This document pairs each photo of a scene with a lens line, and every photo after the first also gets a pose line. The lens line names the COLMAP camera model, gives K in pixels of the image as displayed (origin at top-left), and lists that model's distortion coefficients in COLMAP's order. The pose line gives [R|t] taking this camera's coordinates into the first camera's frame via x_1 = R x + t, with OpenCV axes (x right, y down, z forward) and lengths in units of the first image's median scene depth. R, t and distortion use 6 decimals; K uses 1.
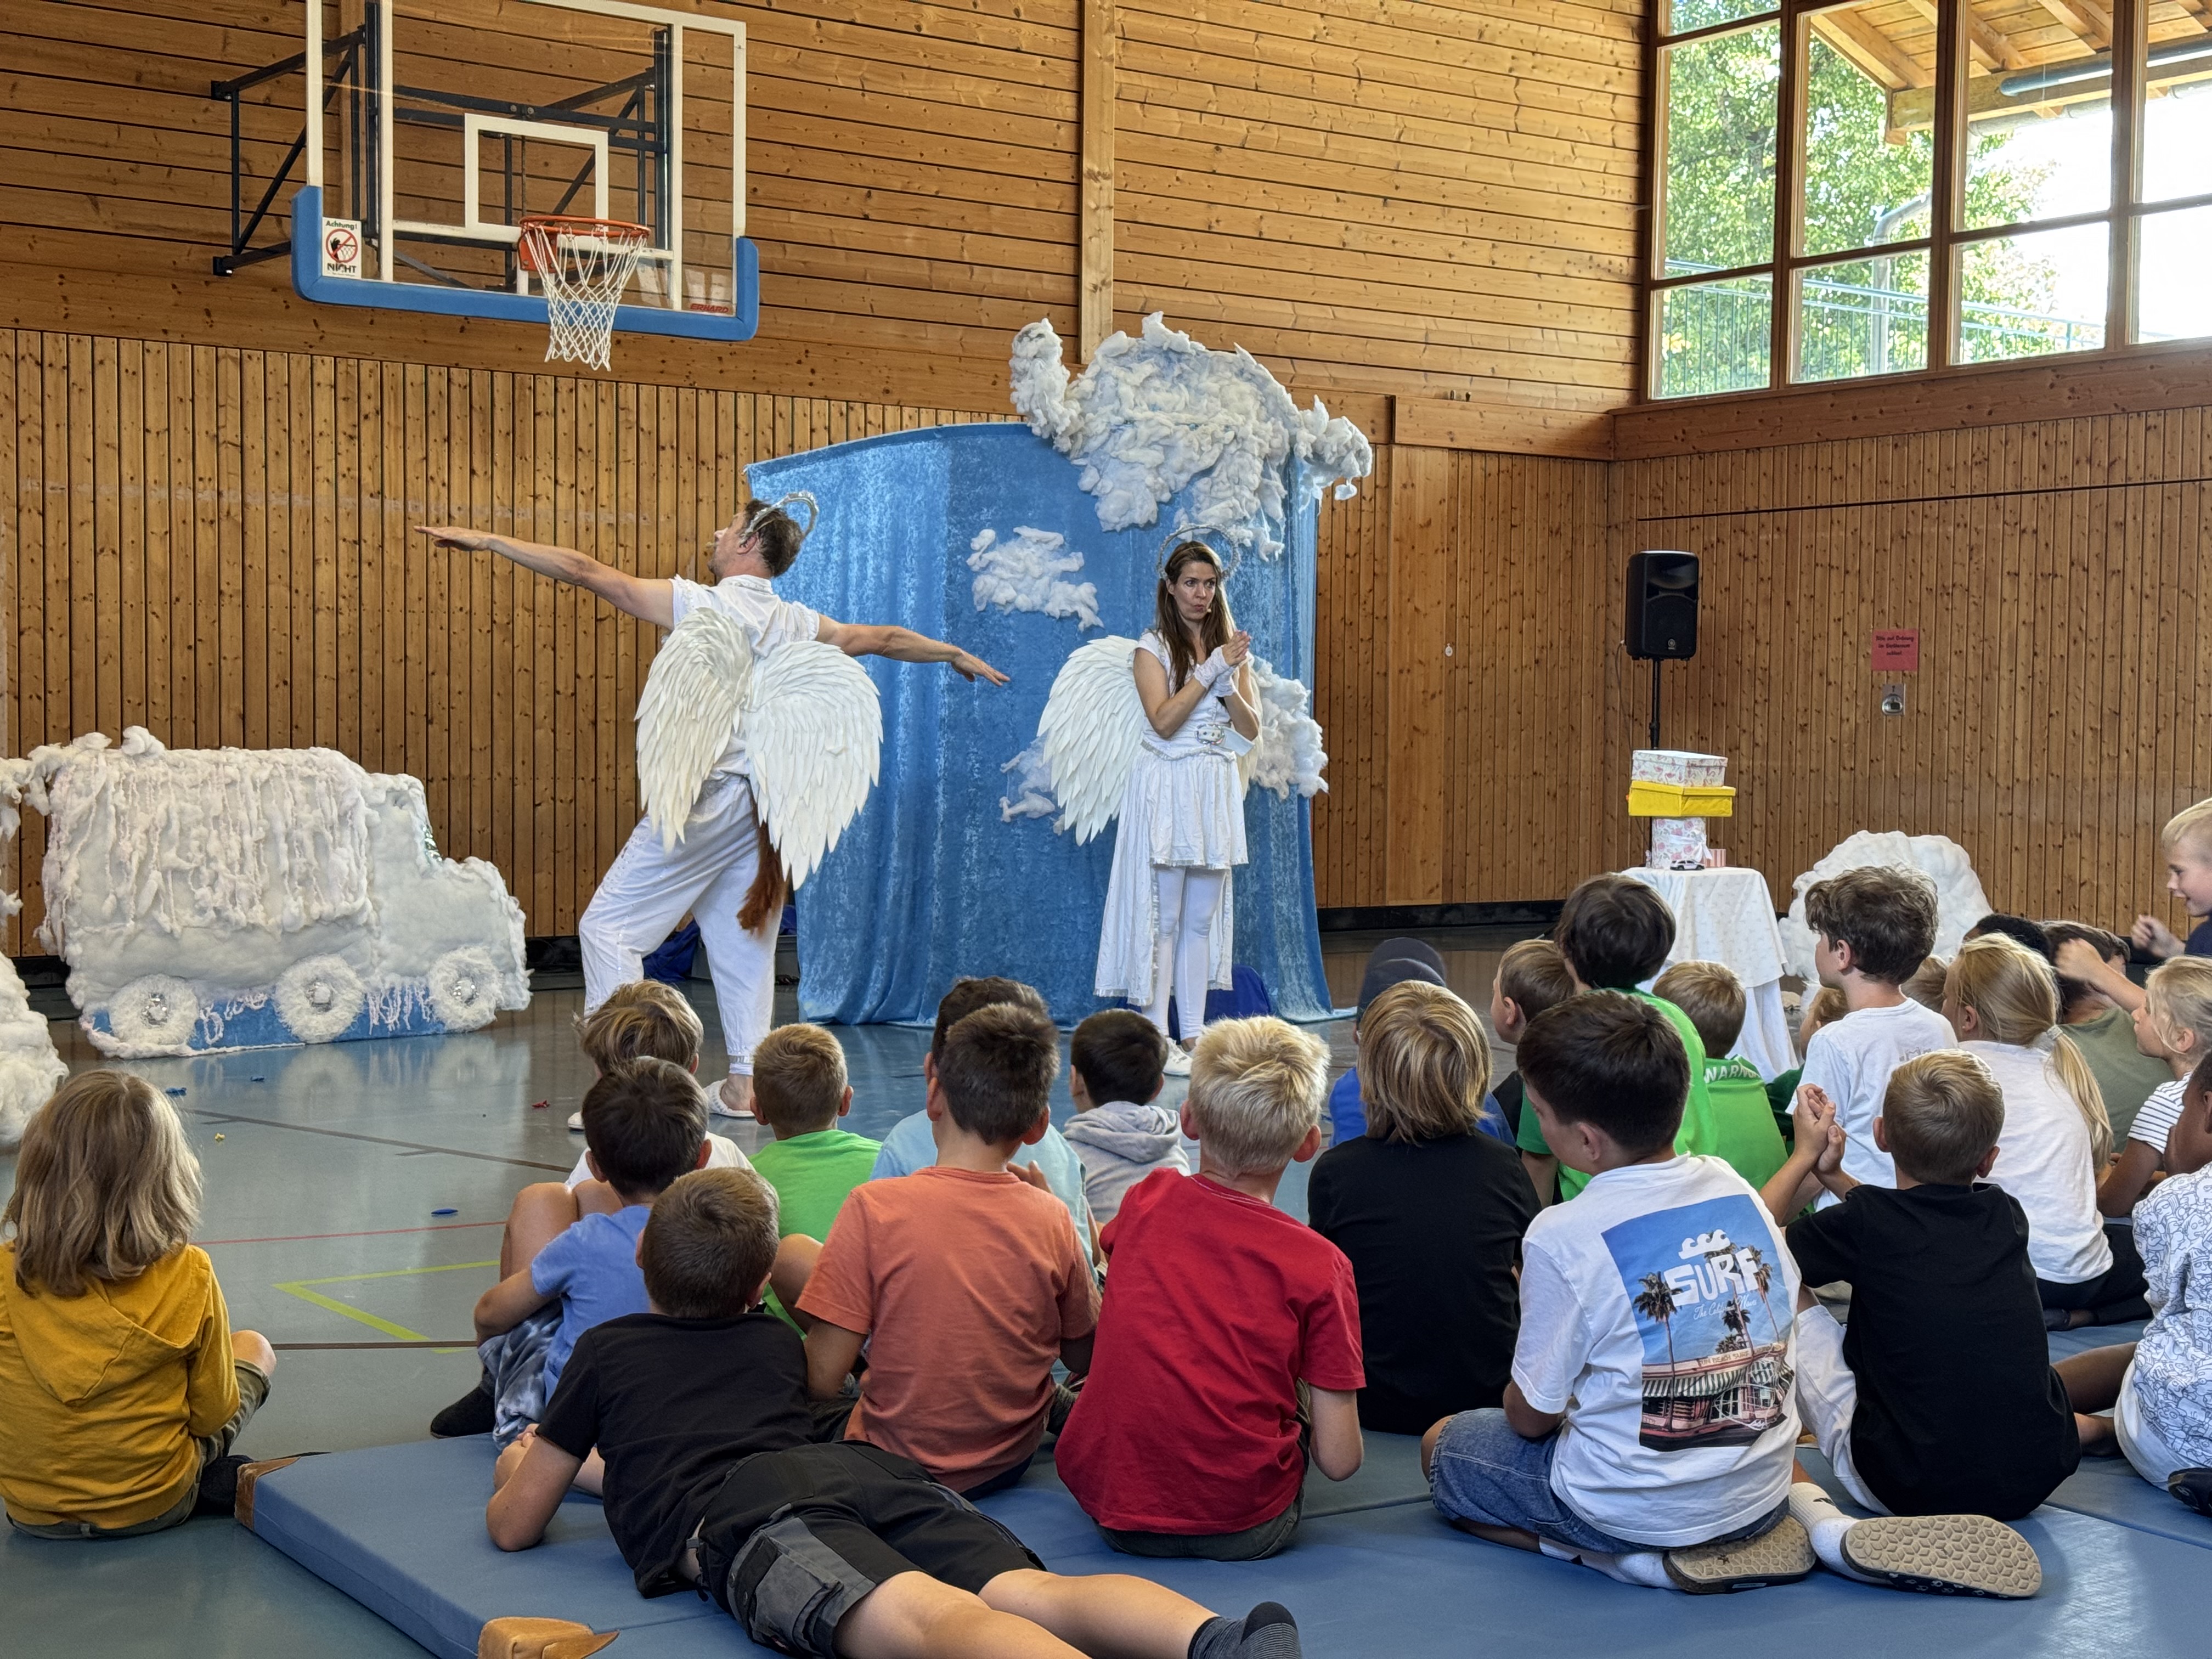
lens RADIAL K [[3118.0, 0, 1113.9], [0, 3118.0, 860.8], [0, 0, 1]] dist [0.142030, 0.000000]
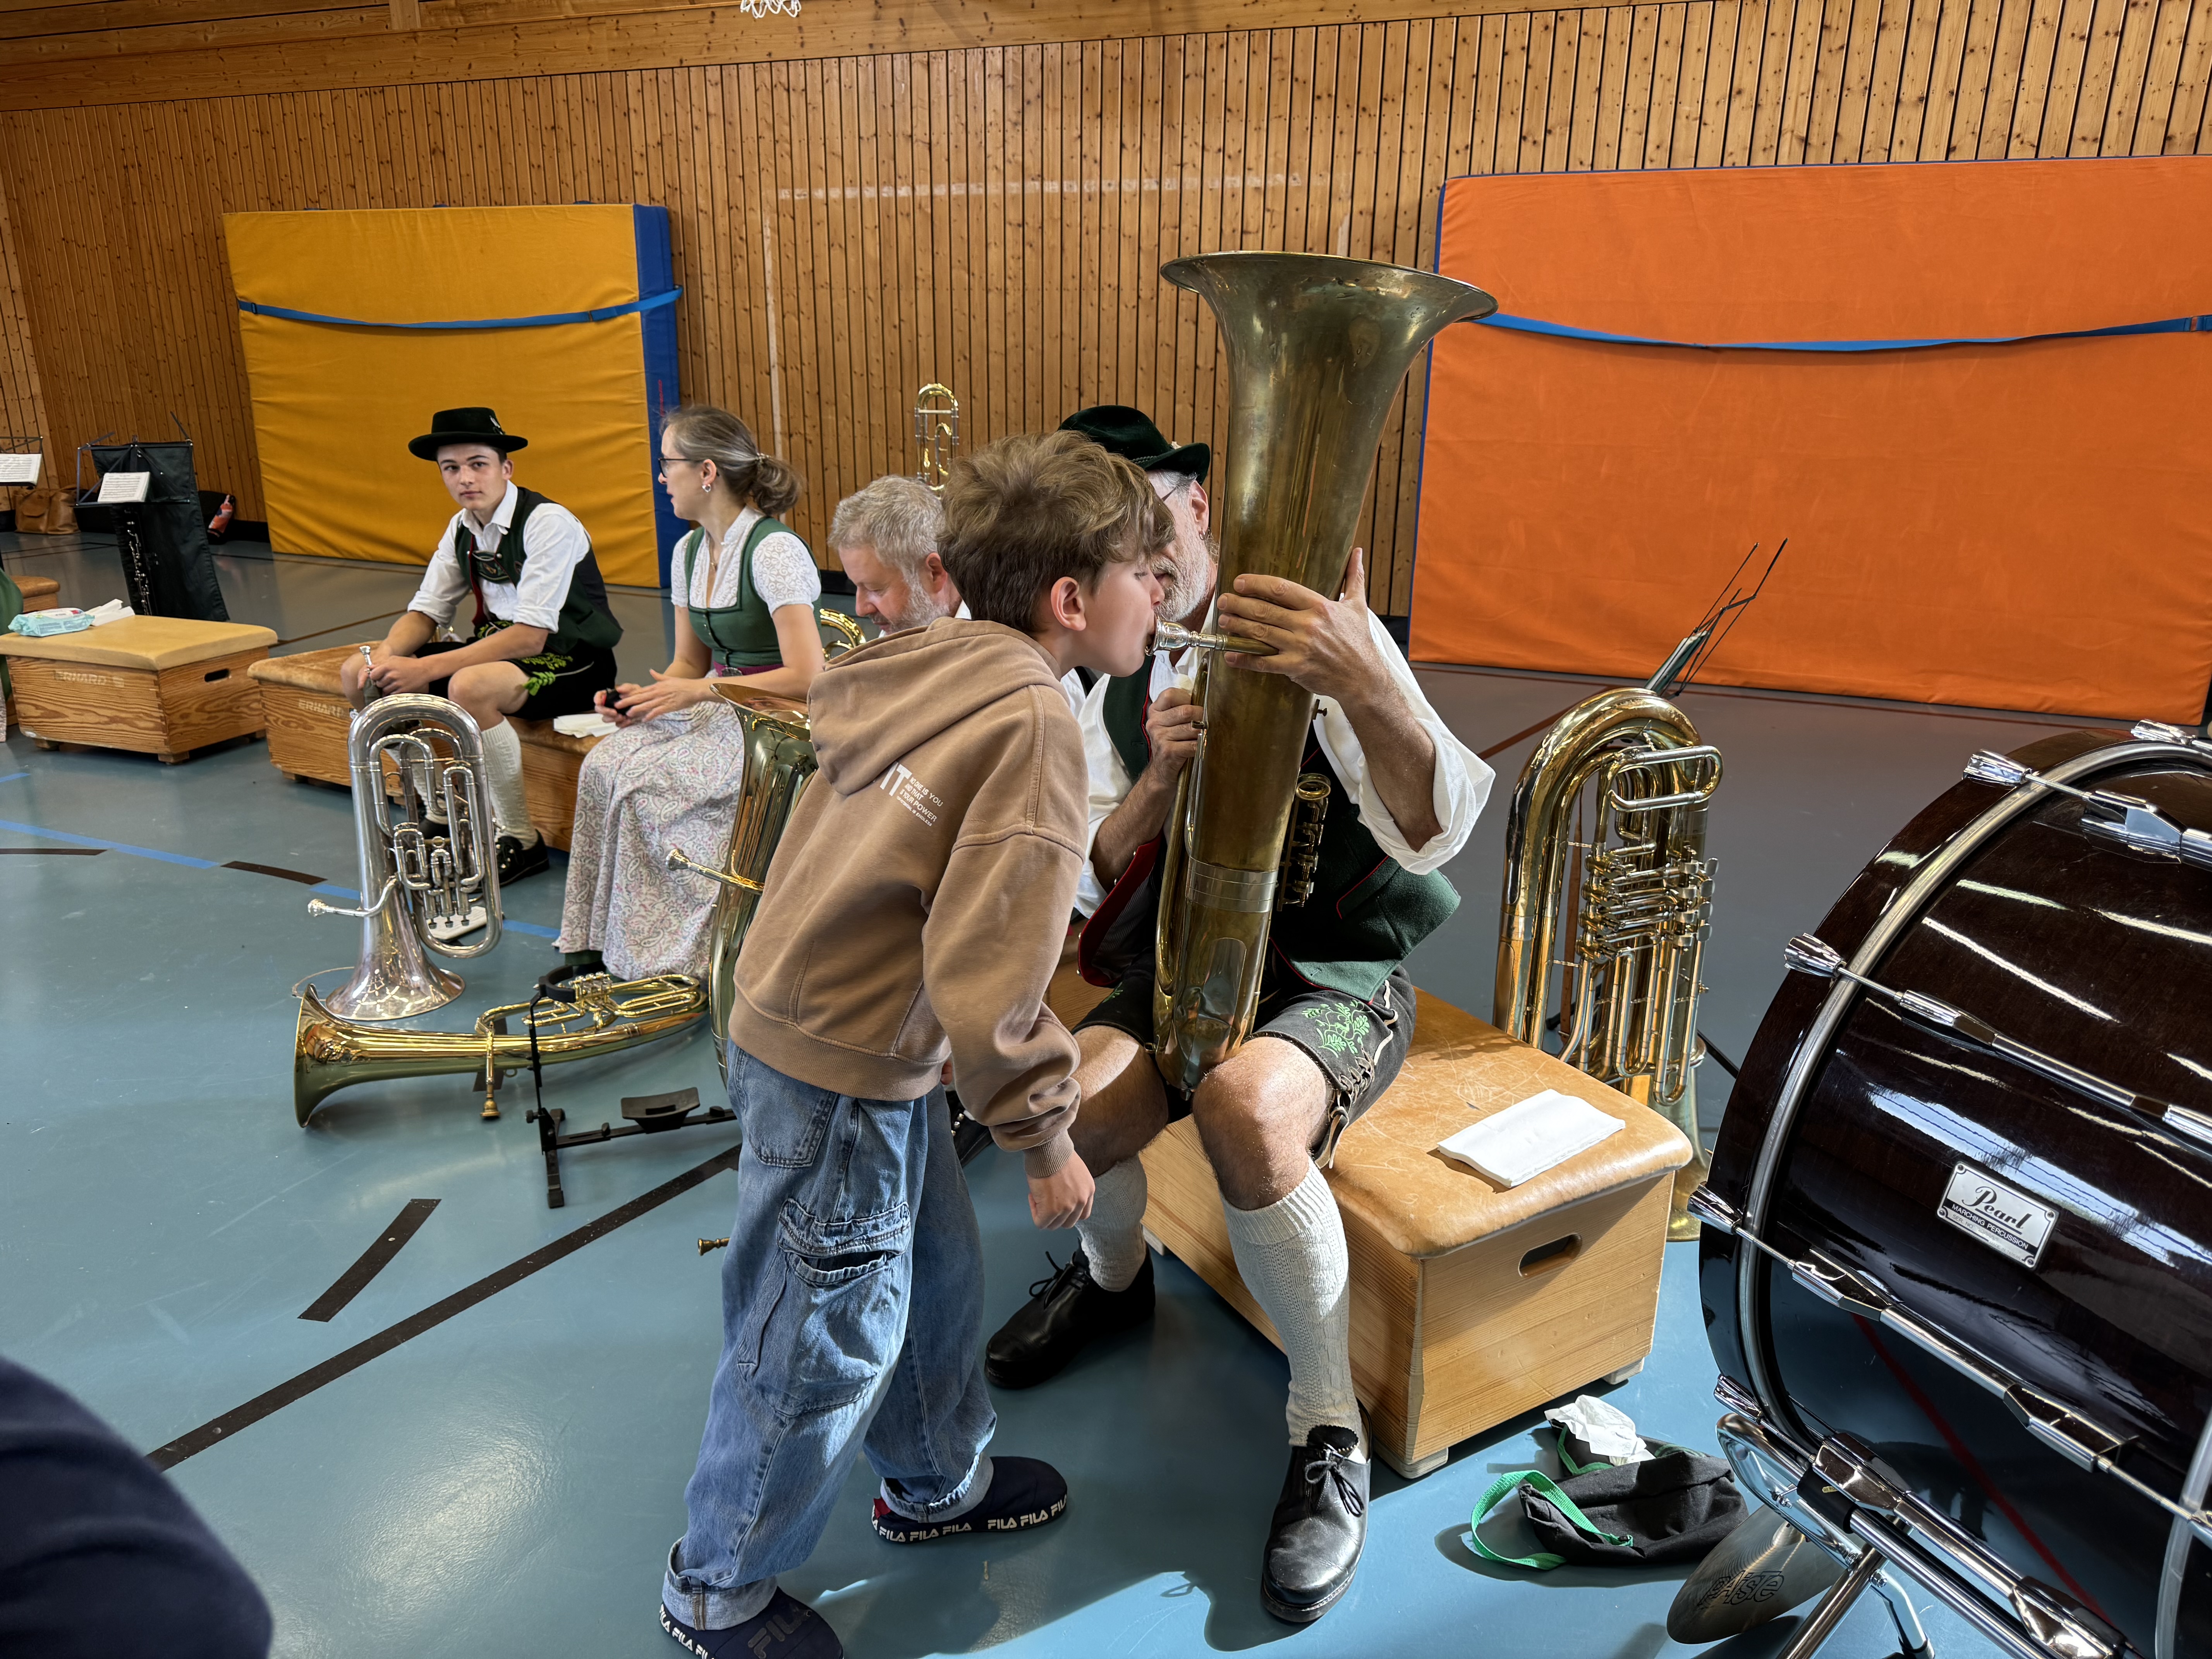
lens RADIAL K [[1582.1, 0, 1097.1], [0, 1582.1, 848.2], [0, 0, 1]] dist [0.020160, -0.020512]
pose [[0.498746, 0.267620, -0.824398, 0.287725], [-0.043429, 0.957660, 0.284606, -0.048448], [0.865660, -0.106143, 0.489251, 0.694556]]
